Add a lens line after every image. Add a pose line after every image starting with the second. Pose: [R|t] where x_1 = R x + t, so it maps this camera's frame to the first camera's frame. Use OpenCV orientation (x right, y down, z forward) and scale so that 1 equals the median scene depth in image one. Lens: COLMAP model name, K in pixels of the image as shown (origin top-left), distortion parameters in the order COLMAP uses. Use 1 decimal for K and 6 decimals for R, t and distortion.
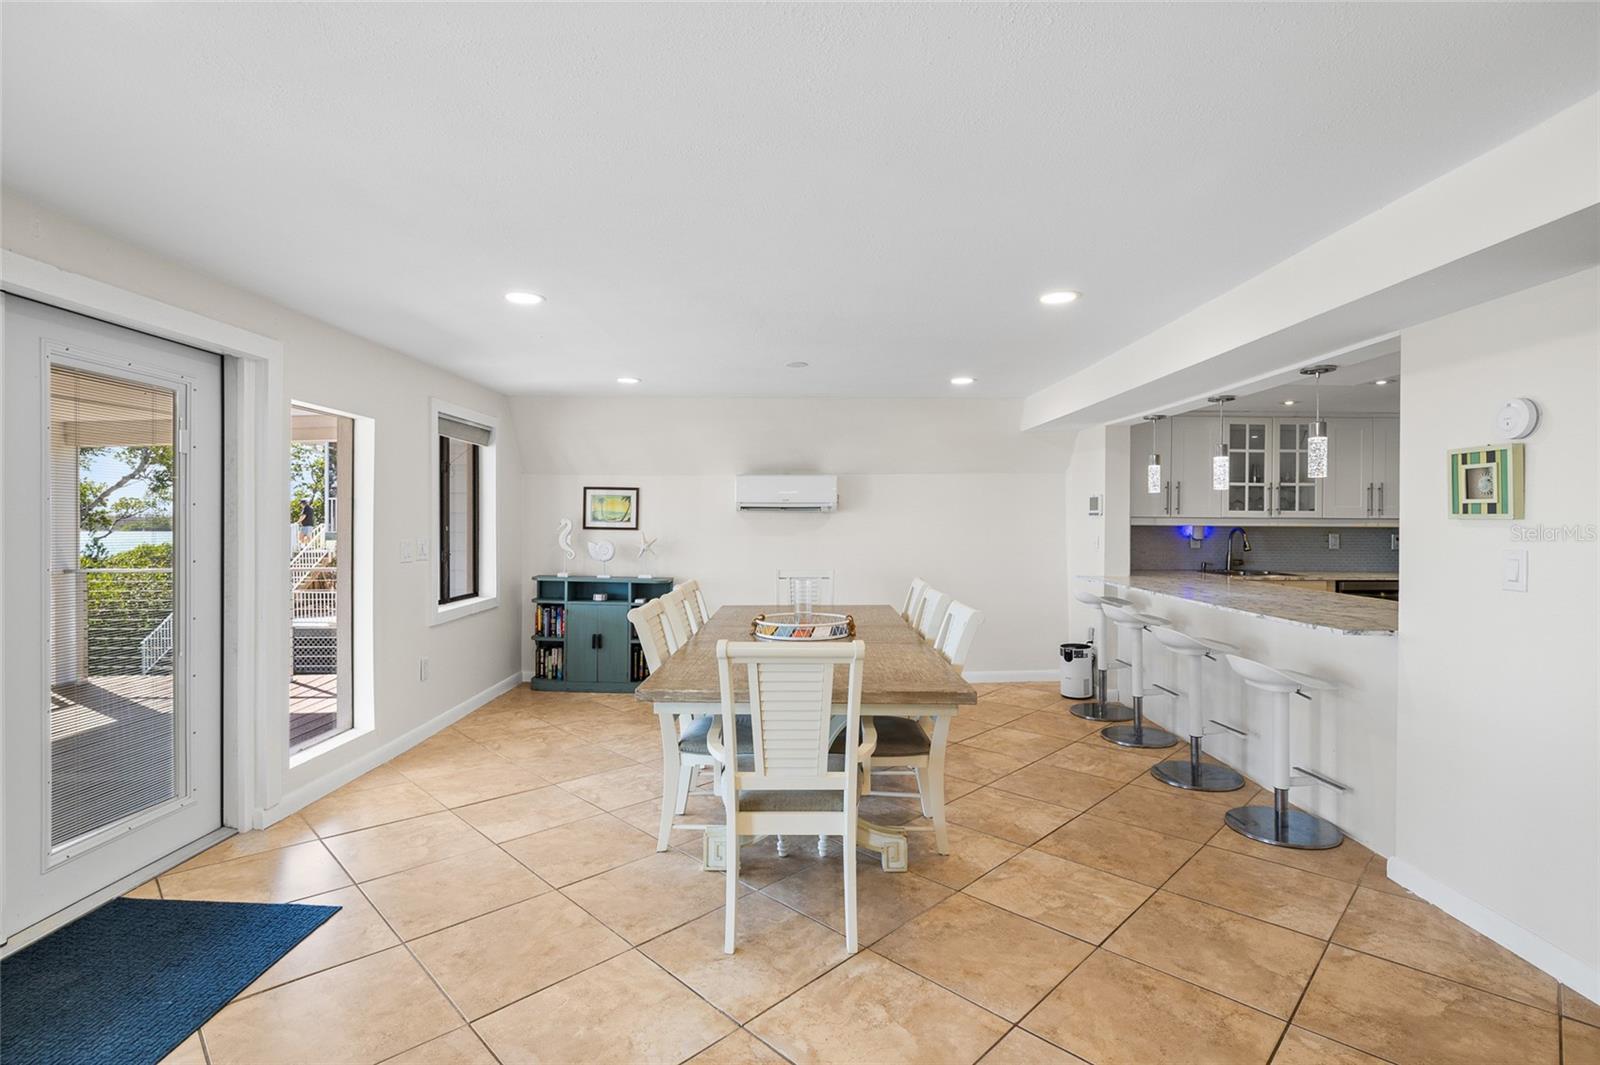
lens RADIAL K [[750.8, 0, 800.4], [0, 750.8, 535.5], [0, 0, 1]] dist [0.001615, 0.000504]
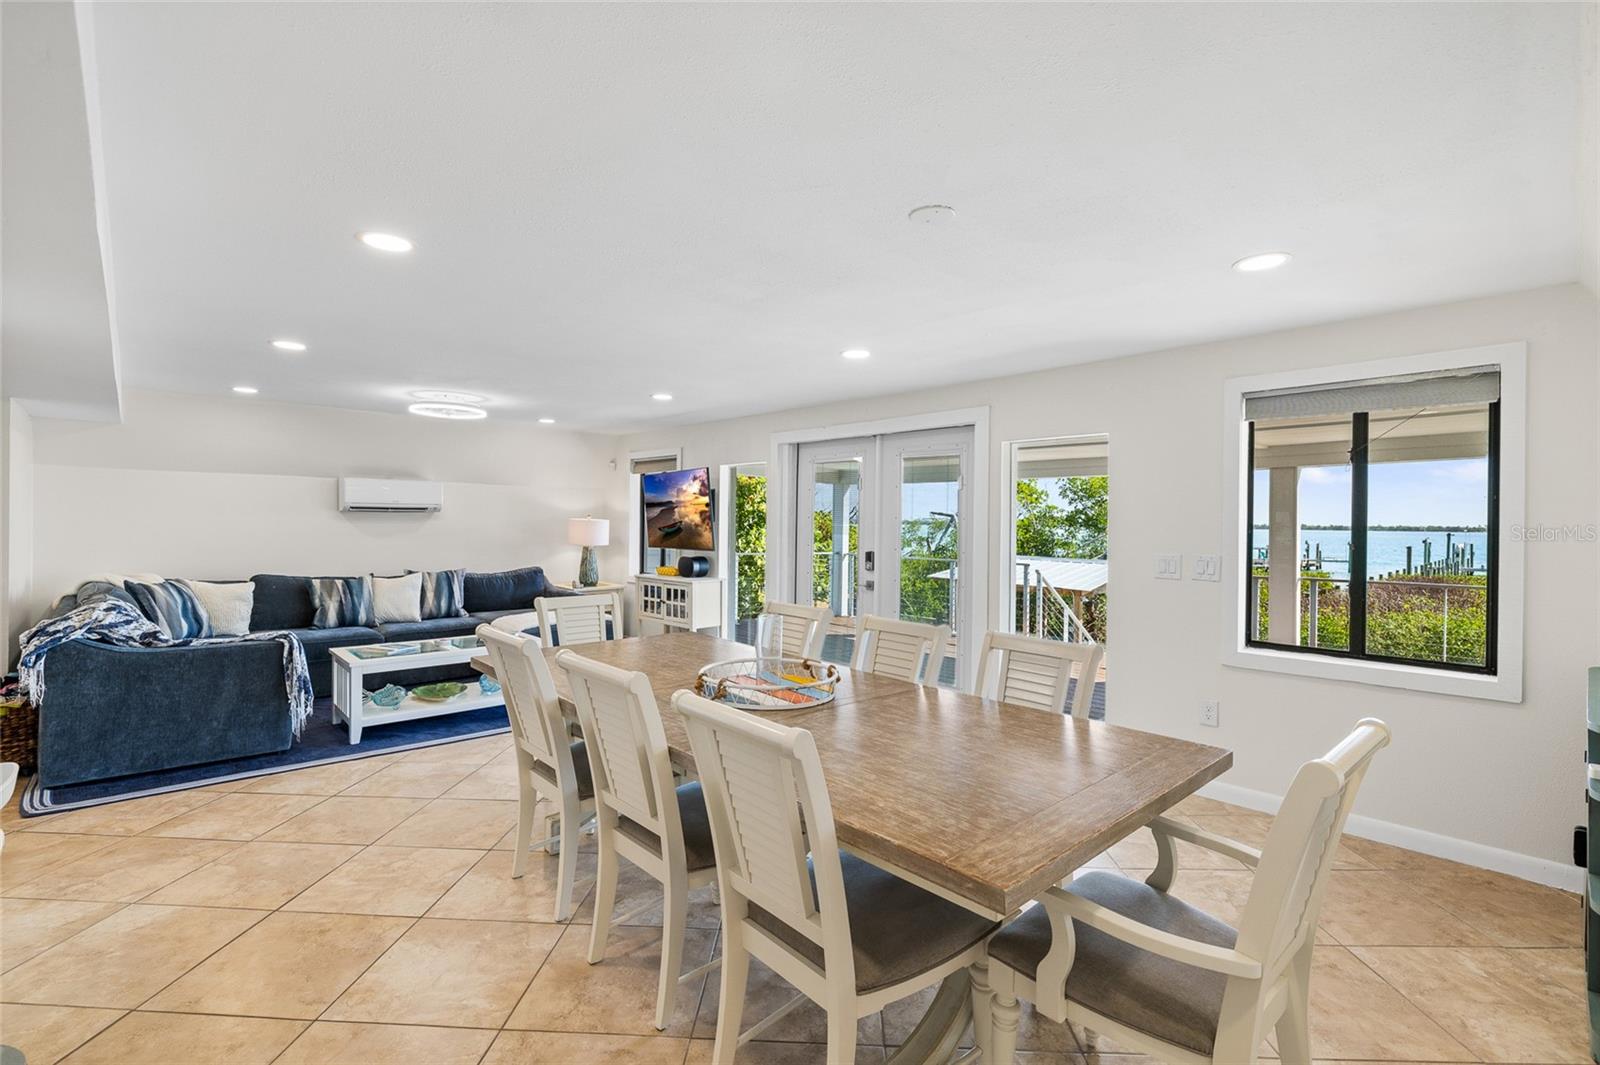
lens RADIAL K [[719.2, 0, 802.3], [0, 719.2, 522.6], [0, 0, 1]] dist [-0.000700, 0.000515]
pose [[-0.728628, -0.007710, -0.684866, 0.402777], [-0.024491, 0.999590, 0.014803, -0.034821], [0.684472, 0.027559, -0.728519, 1.374238]]
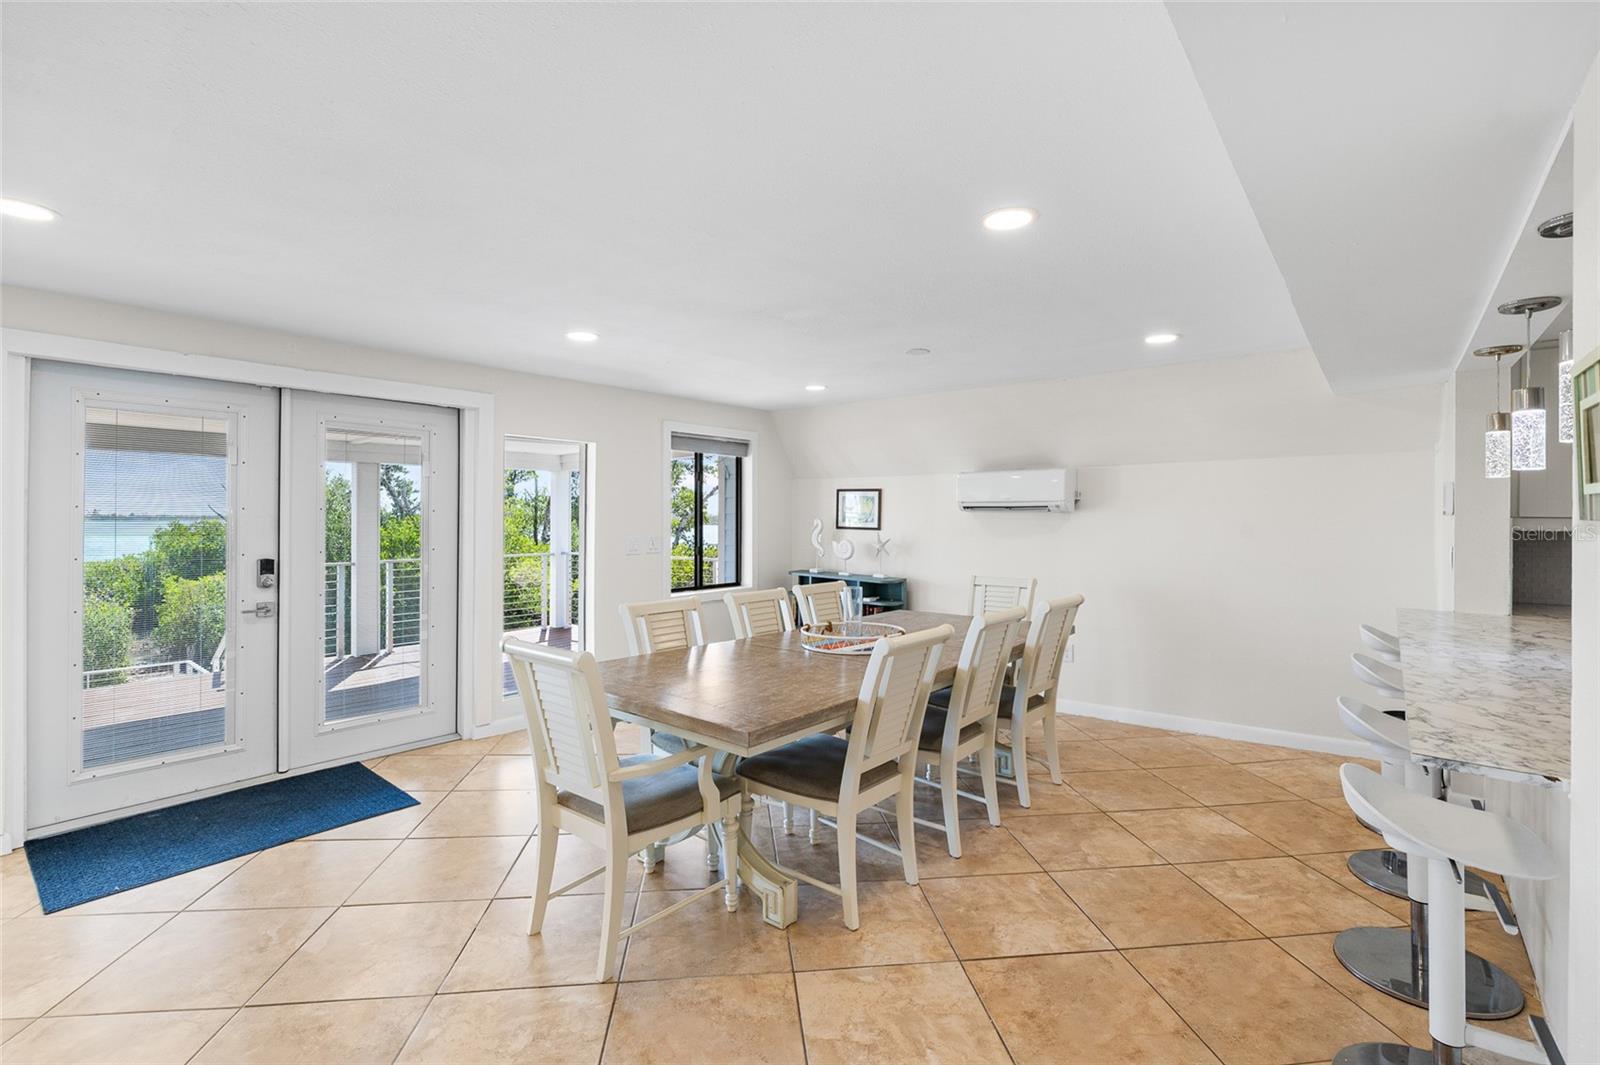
lens RADIAL K [[719.2, 0, 802.3], [0, 719.2, 522.6], [0, 0, 1]] dist [-0.000700, 0.000515]
pose [[0.778246, 0.003960, -0.627947, 0.465178], [-0.012542, 0.999879, -0.009239, -0.010322], [0.627834, 0.015066, 0.778202, 0.247703]]
